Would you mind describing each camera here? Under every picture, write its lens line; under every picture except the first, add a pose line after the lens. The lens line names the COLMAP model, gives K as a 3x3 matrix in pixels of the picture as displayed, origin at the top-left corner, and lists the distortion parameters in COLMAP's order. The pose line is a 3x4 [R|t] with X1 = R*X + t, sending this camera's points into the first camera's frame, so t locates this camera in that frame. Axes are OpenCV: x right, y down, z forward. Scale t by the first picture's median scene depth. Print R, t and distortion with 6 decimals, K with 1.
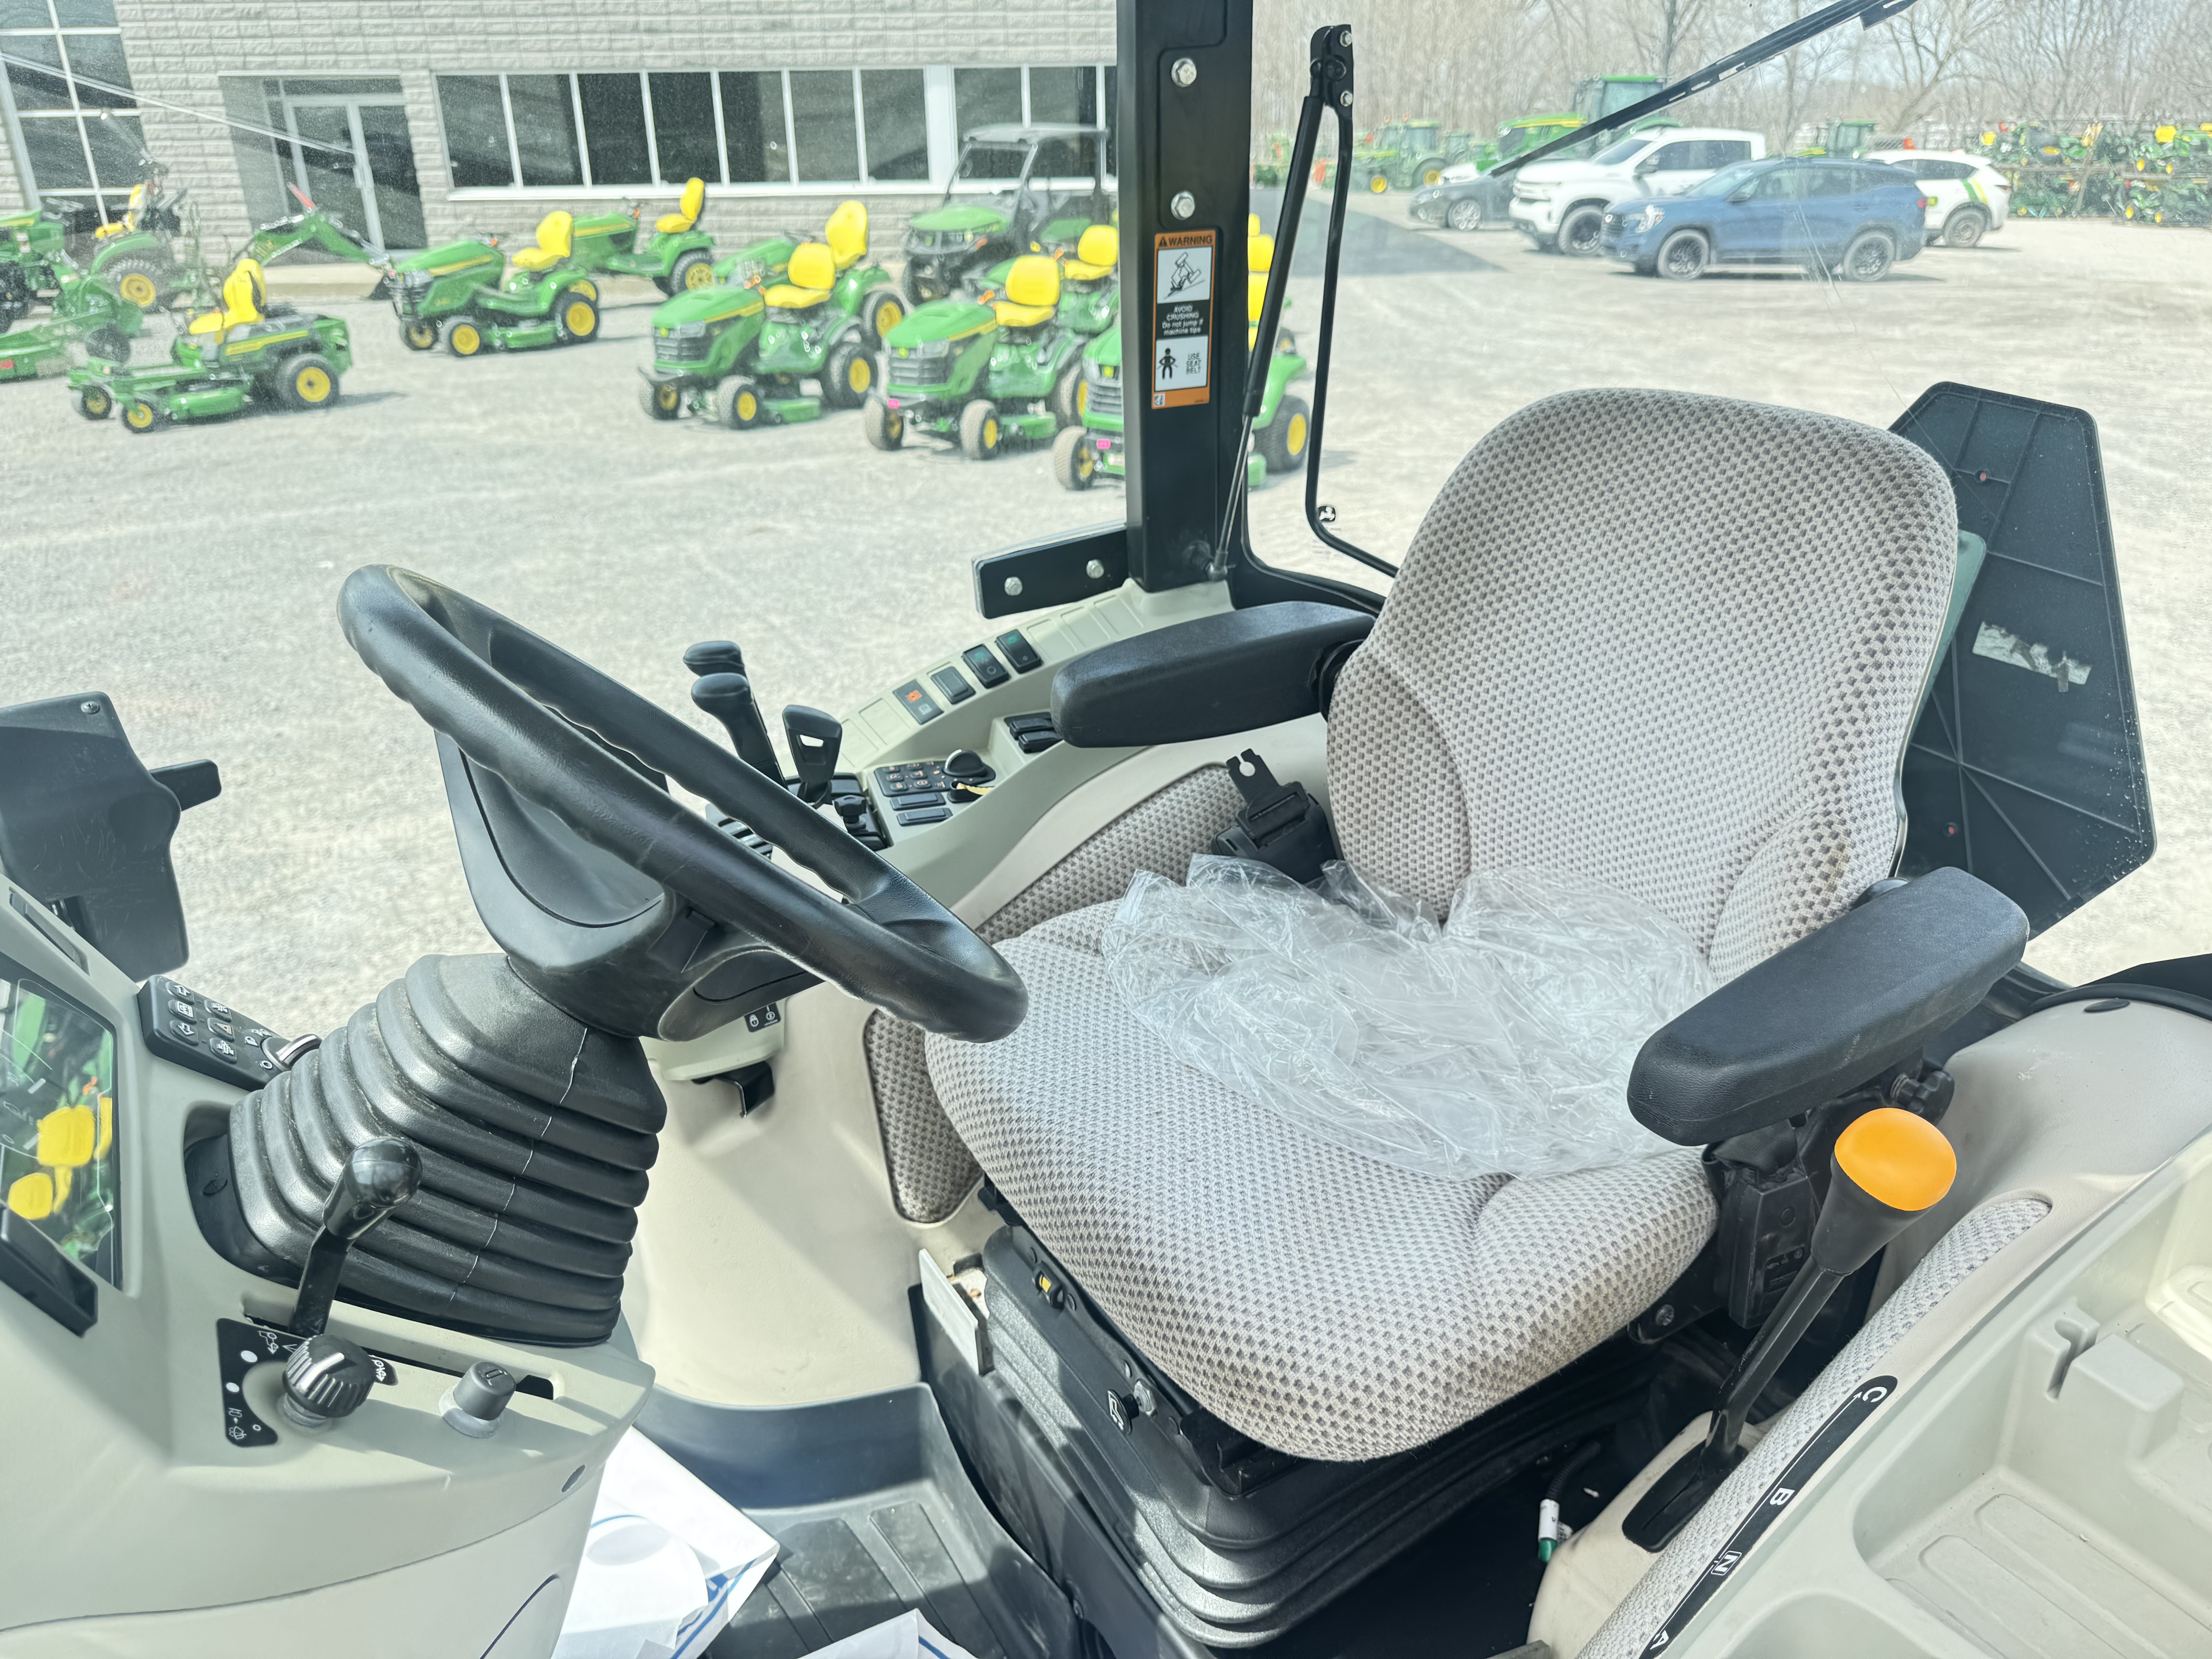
lens RADIAL K [[1565.6, 0, 1106.0], [0, 1565.6, 829.5], [0, 0, 1]] dist [0.062205, -0.068526]
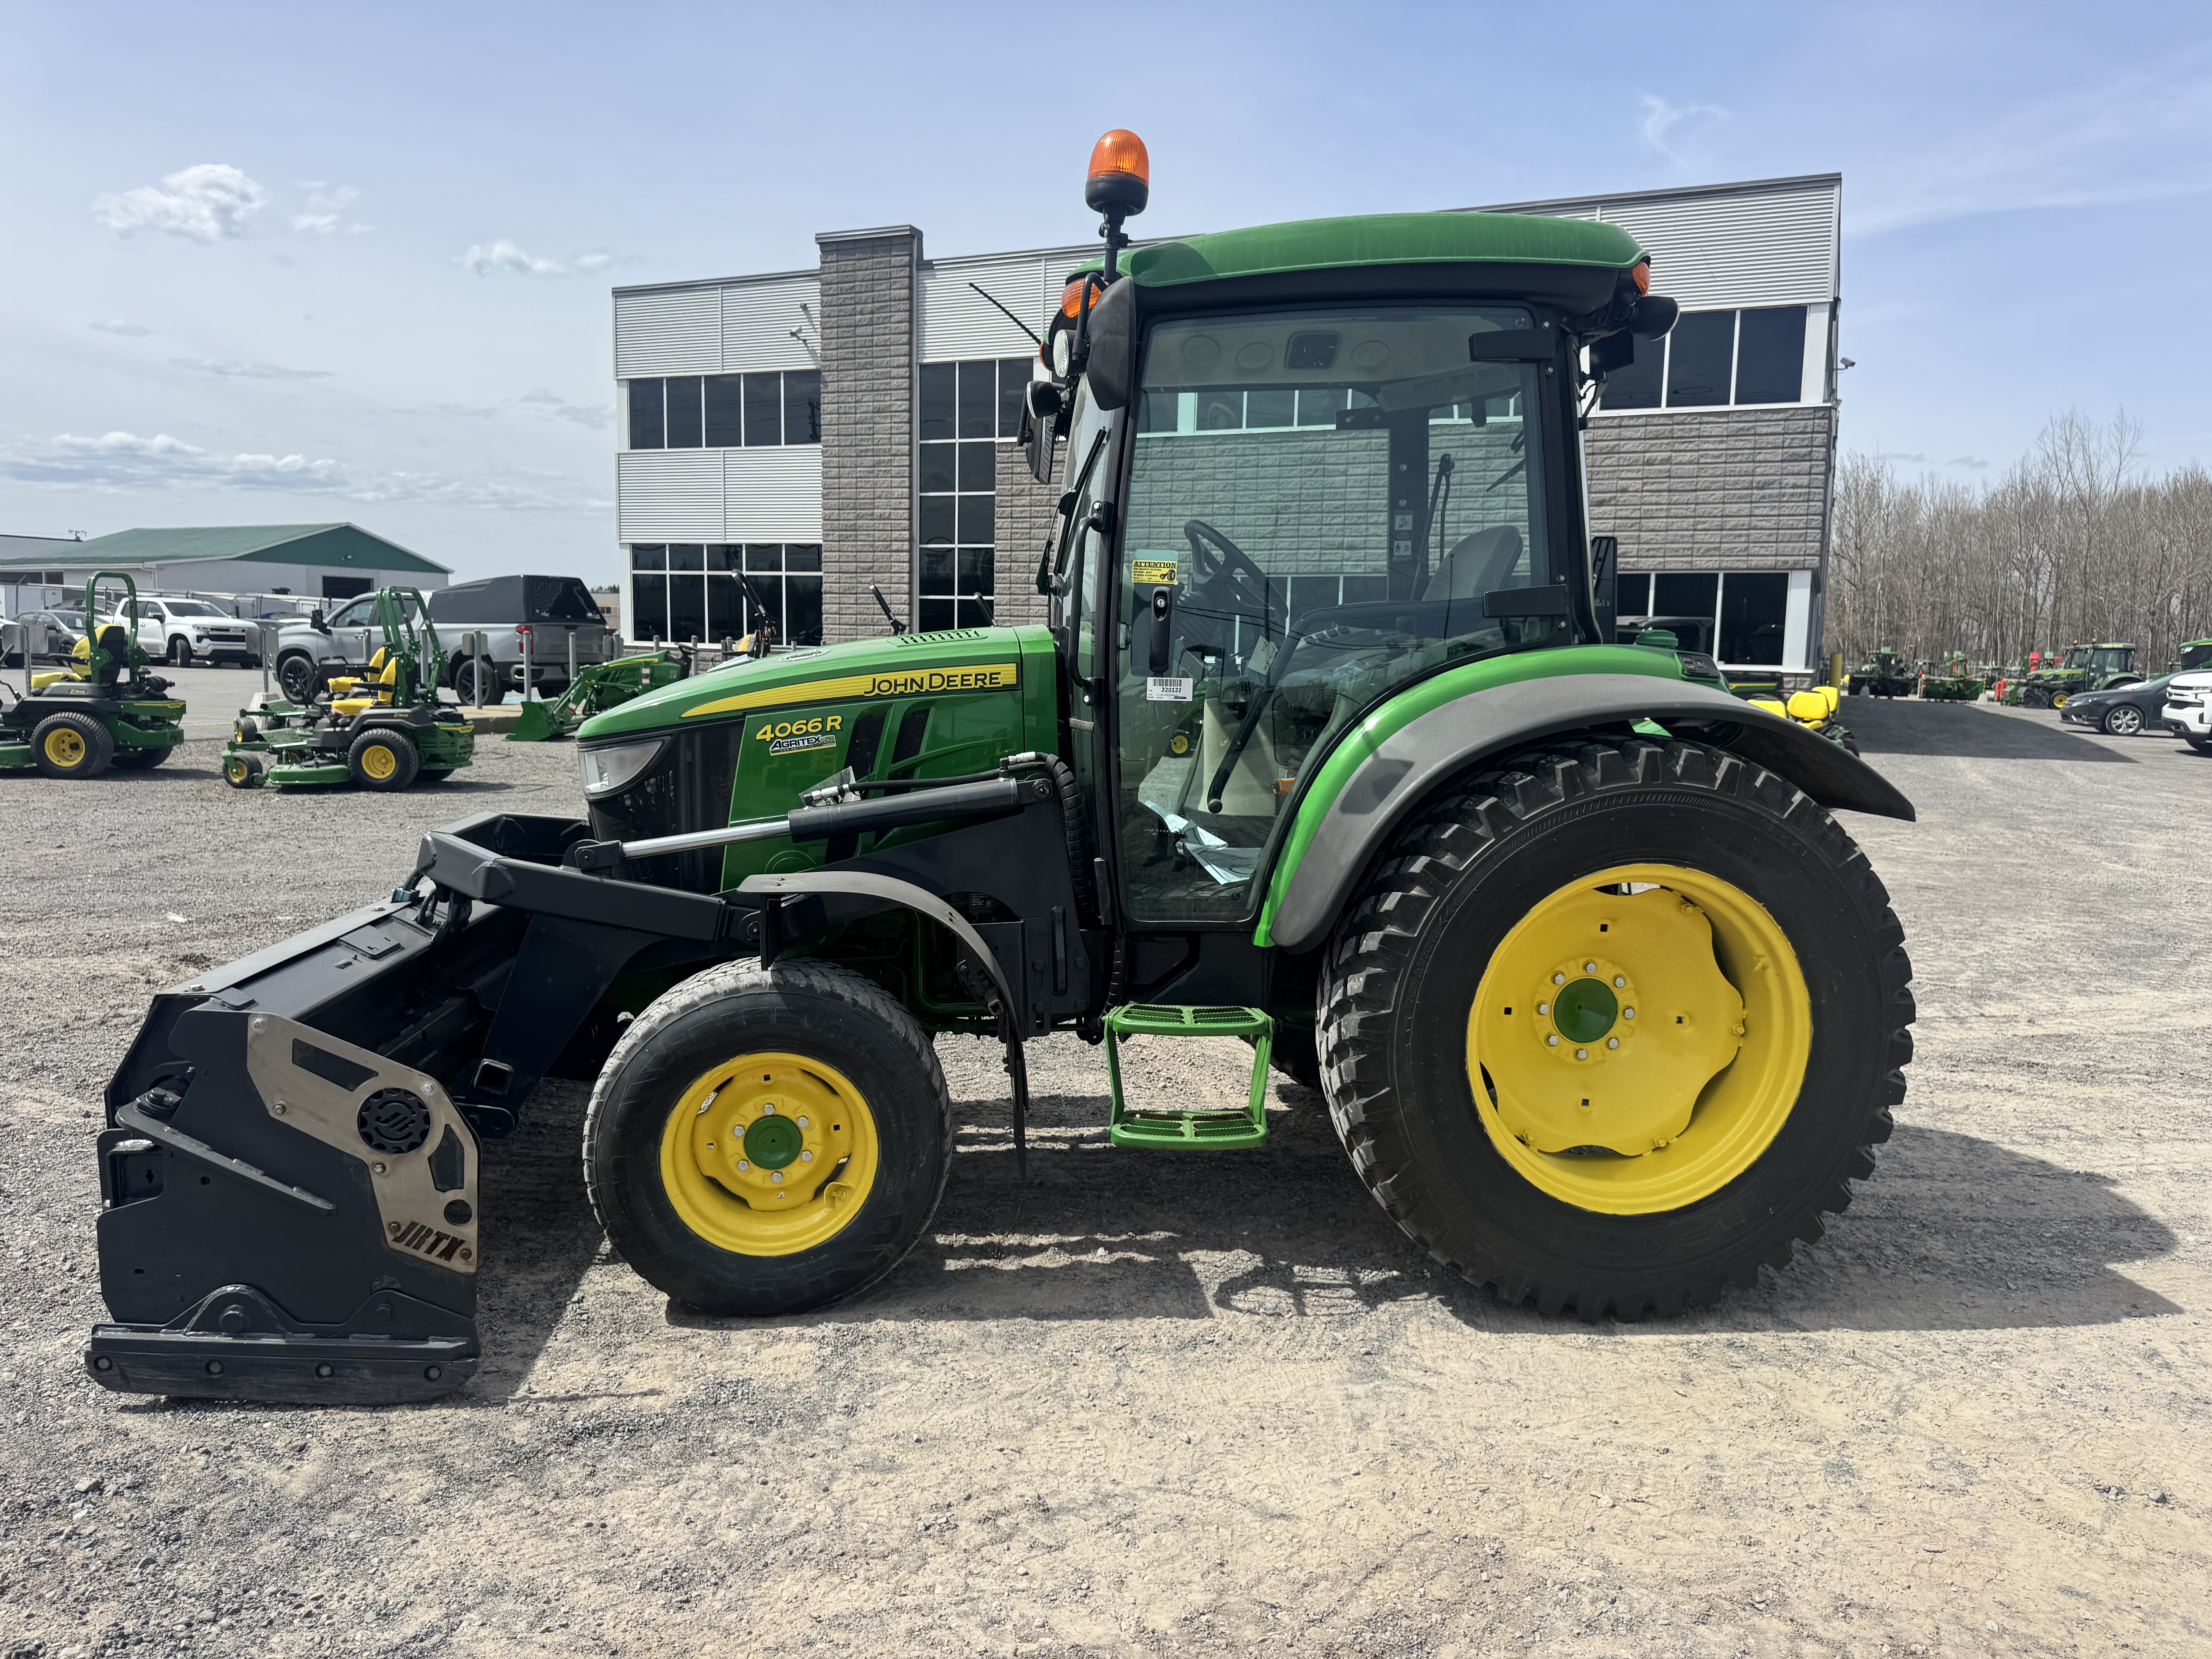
lens RADIAL K [[1562.5, 0, 1106.0], [0, 1562.5, 829.5], [0, 0, 1]] dist [0.036945, -0.038508]
pose [[0.915638, 0.079879, -0.393987, 0.059638], [-0.192193, 0.947781, -0.254504, 0.089127], [0.353084, 0.308756, 0.883177, -0.142410]]
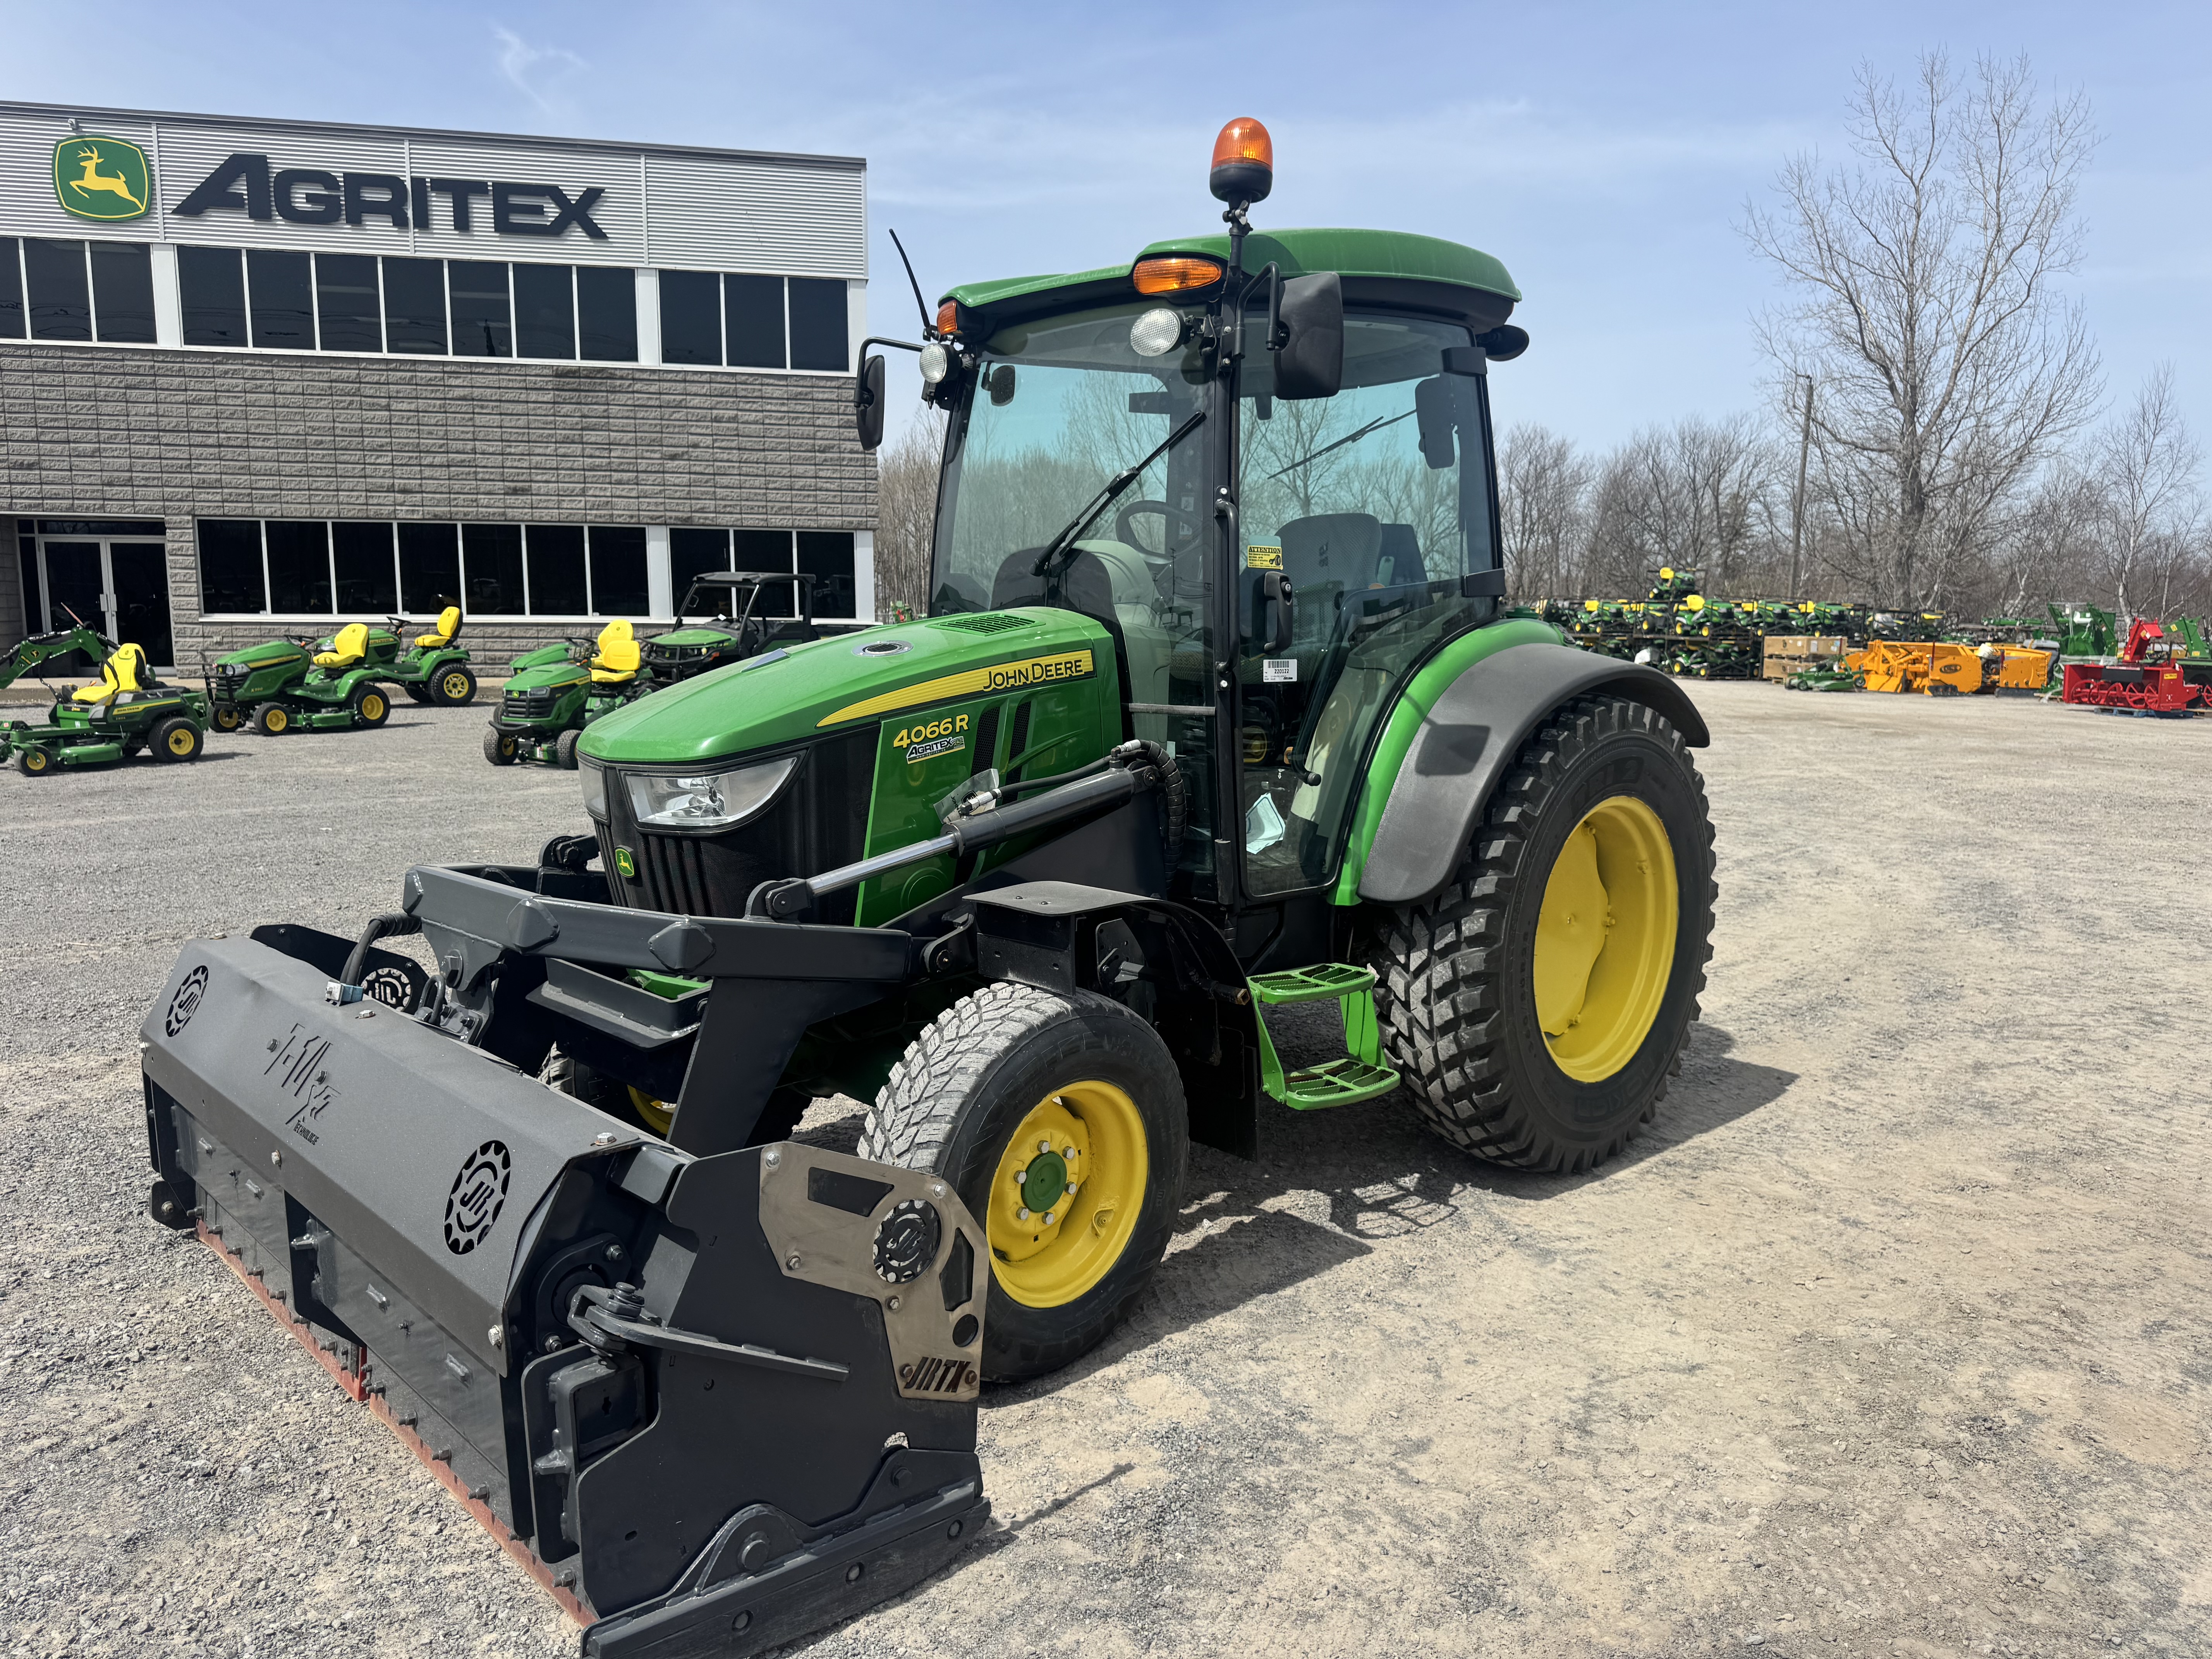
lens RADIAL K [[1565.6, 0, 1106.0], [0, 1565.6, 829.5], [0, 0, 1]] dist [0.062205, -0.068526]
pose [[0.971717, -0.013783, 0.235744, -0.069355], [0.077615, 0.961475, -0.263707, 0.092895], [-0.223027, 0.274546, 0.935352, -0.151983]]
